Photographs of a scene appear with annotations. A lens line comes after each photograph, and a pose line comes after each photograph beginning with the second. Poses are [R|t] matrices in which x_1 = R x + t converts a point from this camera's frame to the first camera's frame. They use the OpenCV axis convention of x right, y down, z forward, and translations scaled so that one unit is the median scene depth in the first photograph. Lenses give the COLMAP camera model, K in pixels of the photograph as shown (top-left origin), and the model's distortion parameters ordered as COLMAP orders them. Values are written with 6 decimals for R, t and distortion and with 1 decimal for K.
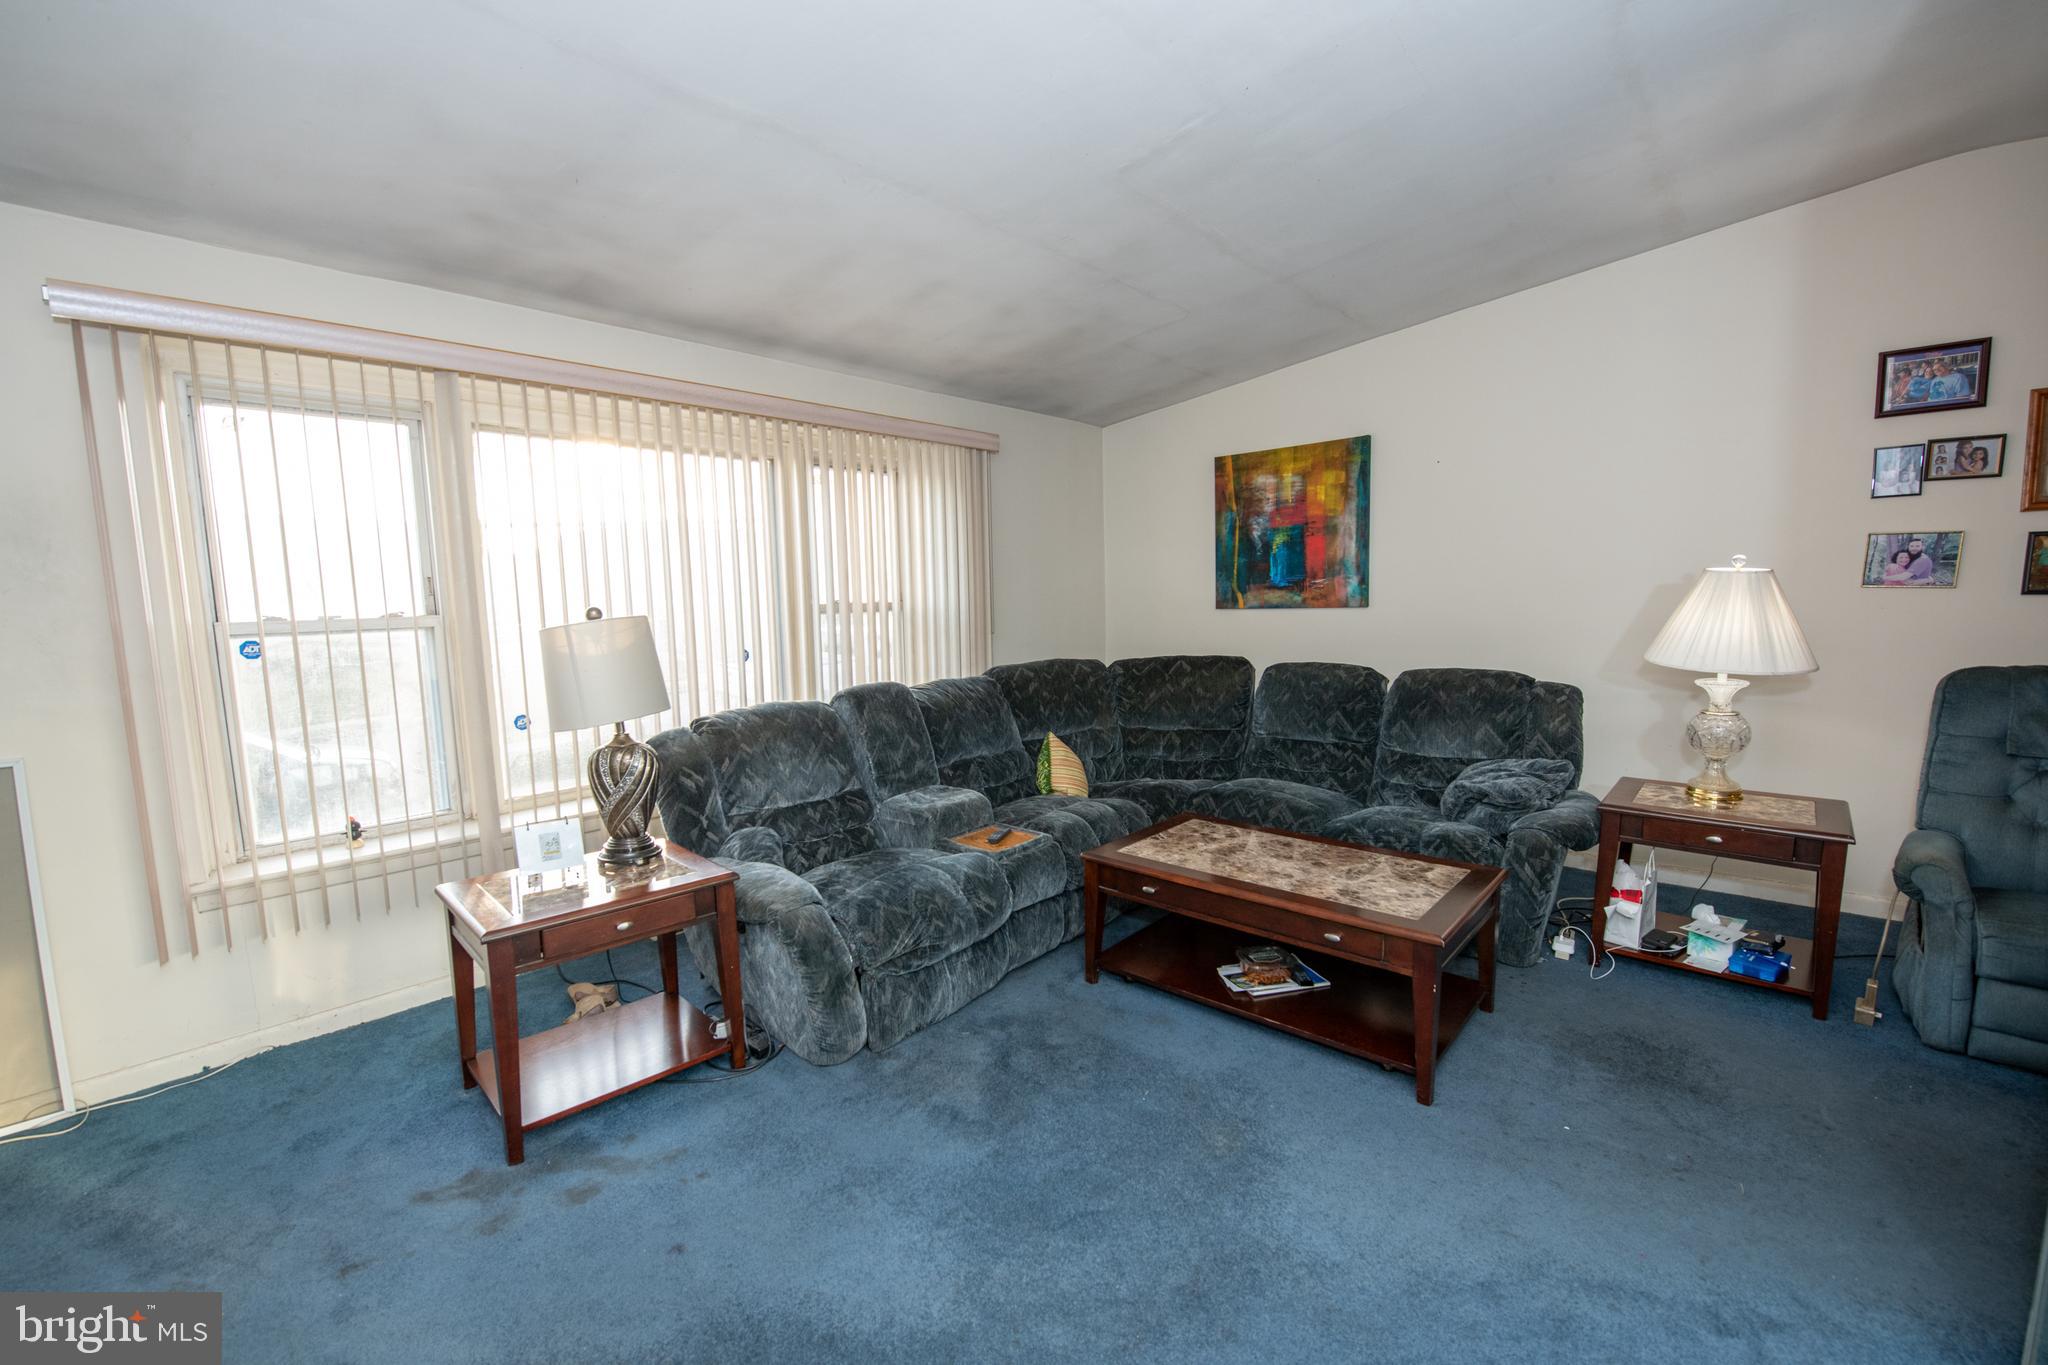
lens RADIAL K [[857.2, 0, 1027.5], [0, 857.2, 694.4], [0, 0, 1]] dist [-0.012143, -0.000958]
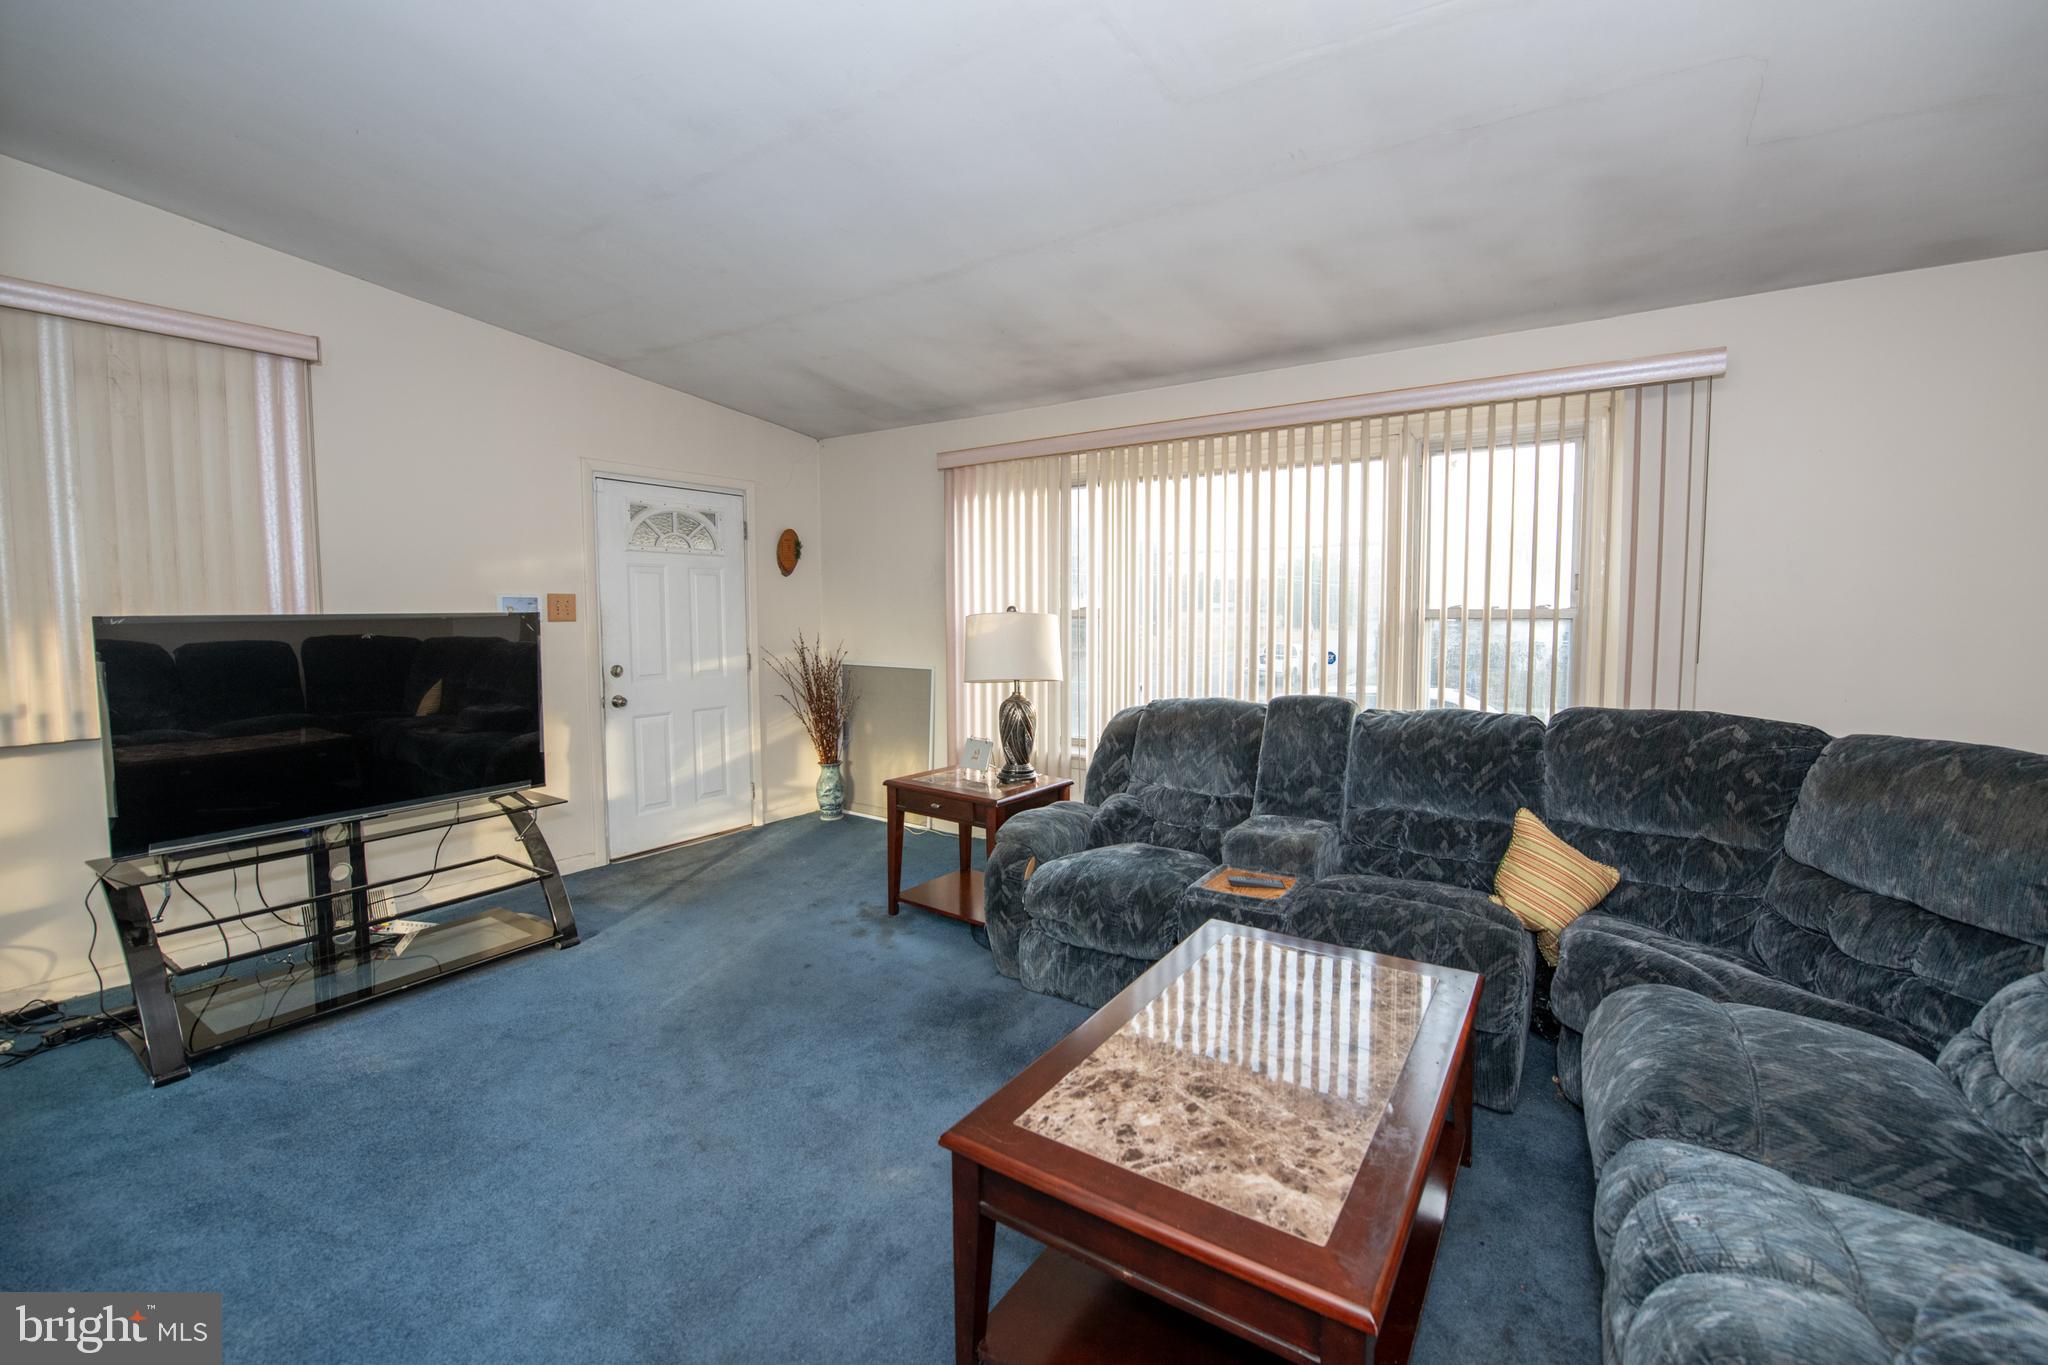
lens RADIAL K [[836.5, 0, 1029.2], [0, 836.5, 668.4], [0, 0, 1]] dist [-0.012628, -0.000189]
pose [[0.136241, 0.086635, -0.986880, 0.608755], [-0.122269, 0.990023, 0.070031, -0.062277], [0.983102, 0.111123, 0.145474, 0.528048]]
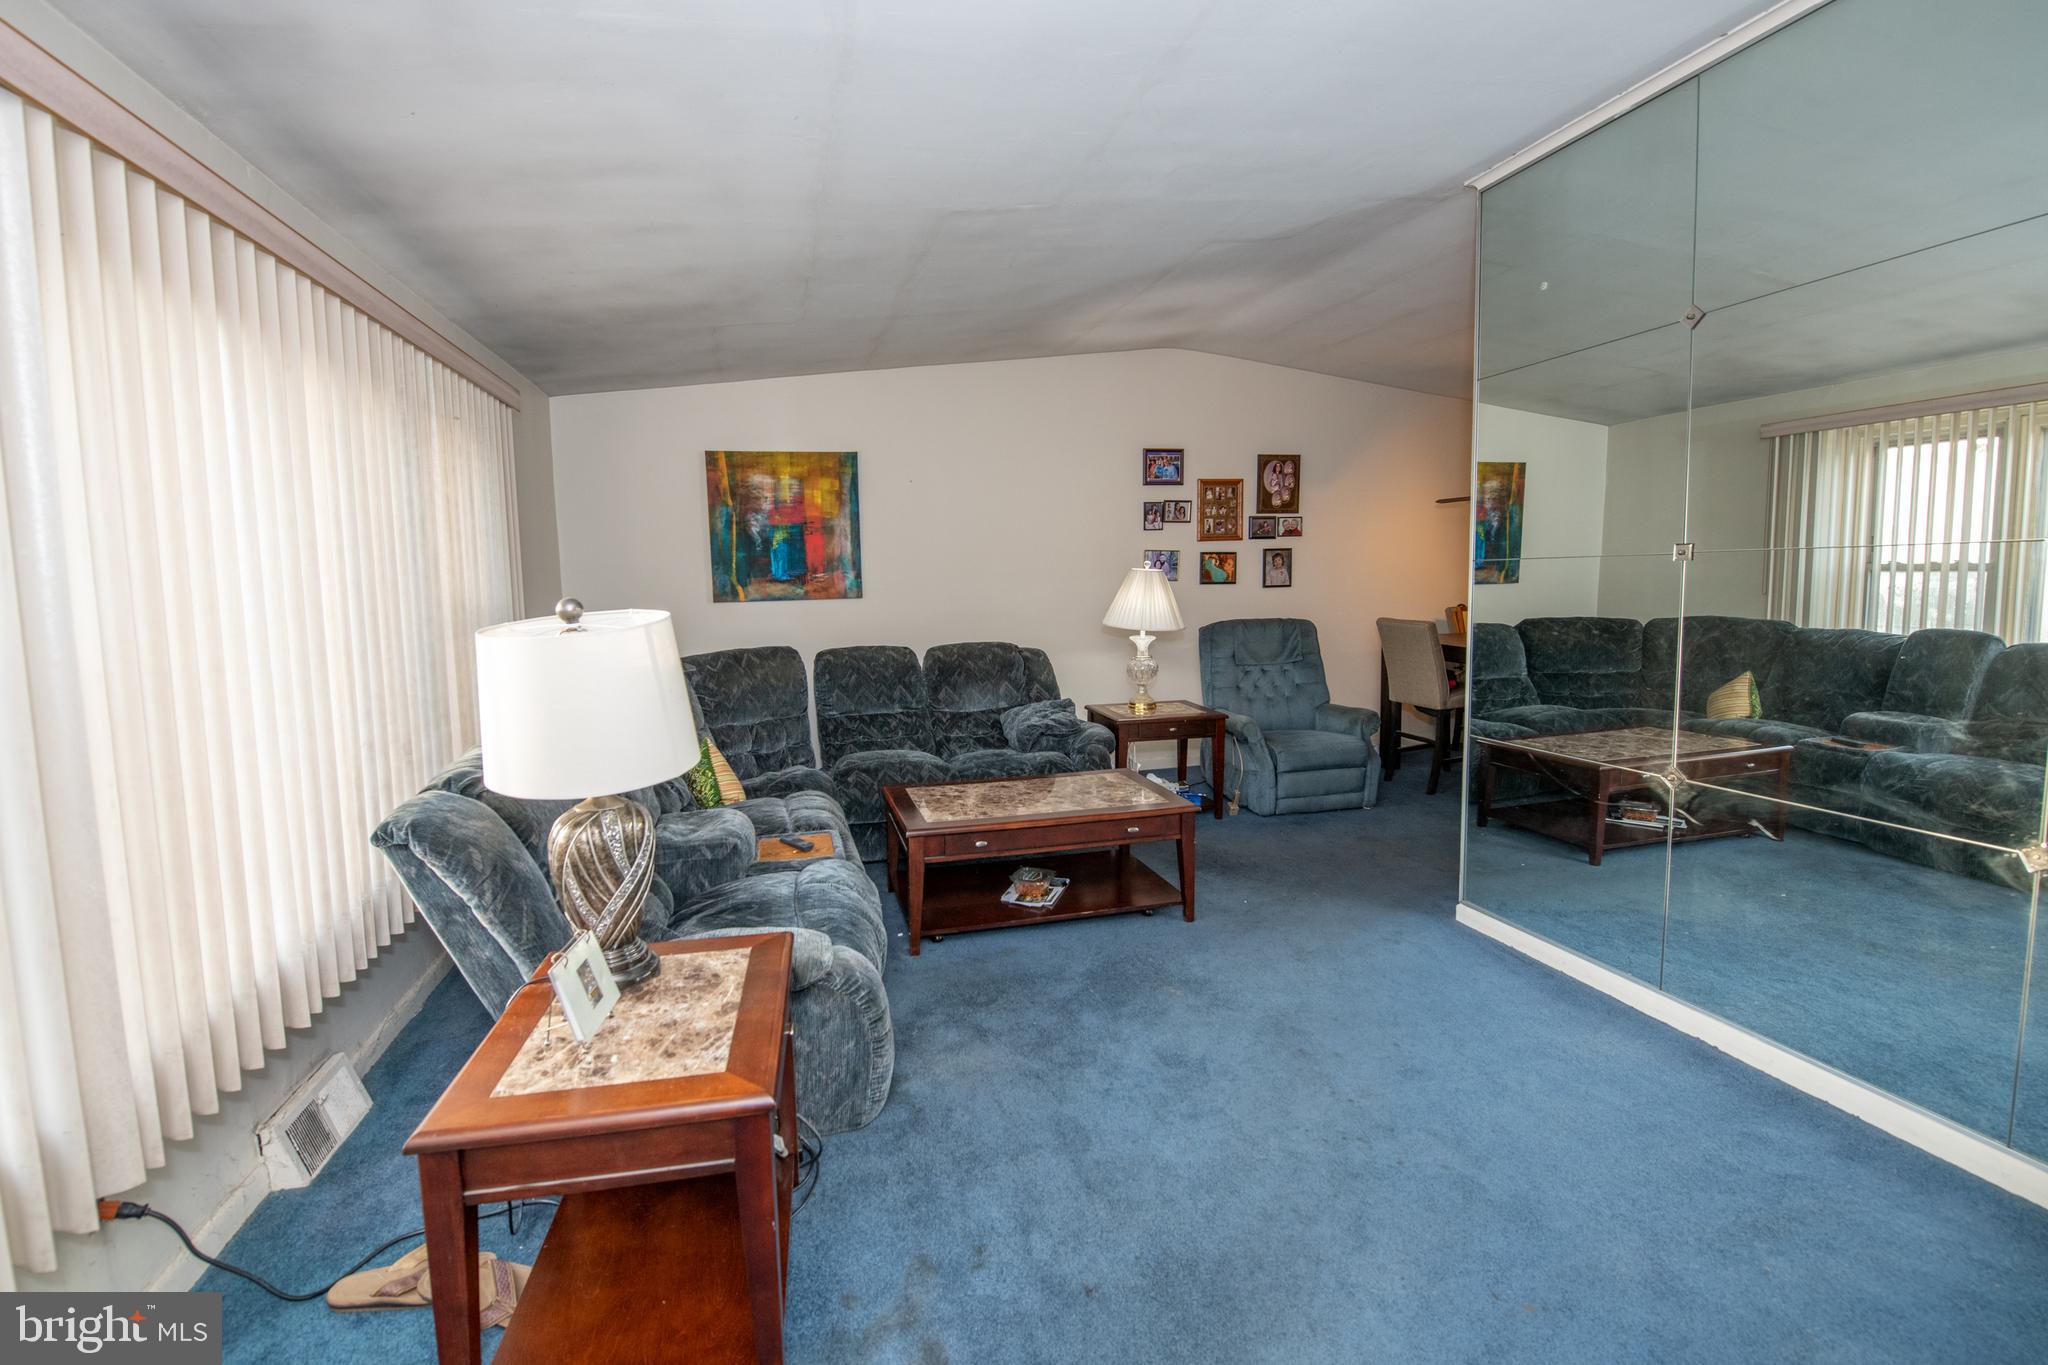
lens RADIAL K [[833.4, 0, 1023.3], [0, 833.4, 648.7], [0, 0, 1]] dist [-0.000042, -0.000130]
pose [[0.560299, -0.062908, 0.825898, -0.525327], [0.102686, 0.994695, 0.006101, -0.021433], [-0.821901, 0.081389, 0.563786, 0.226896]]
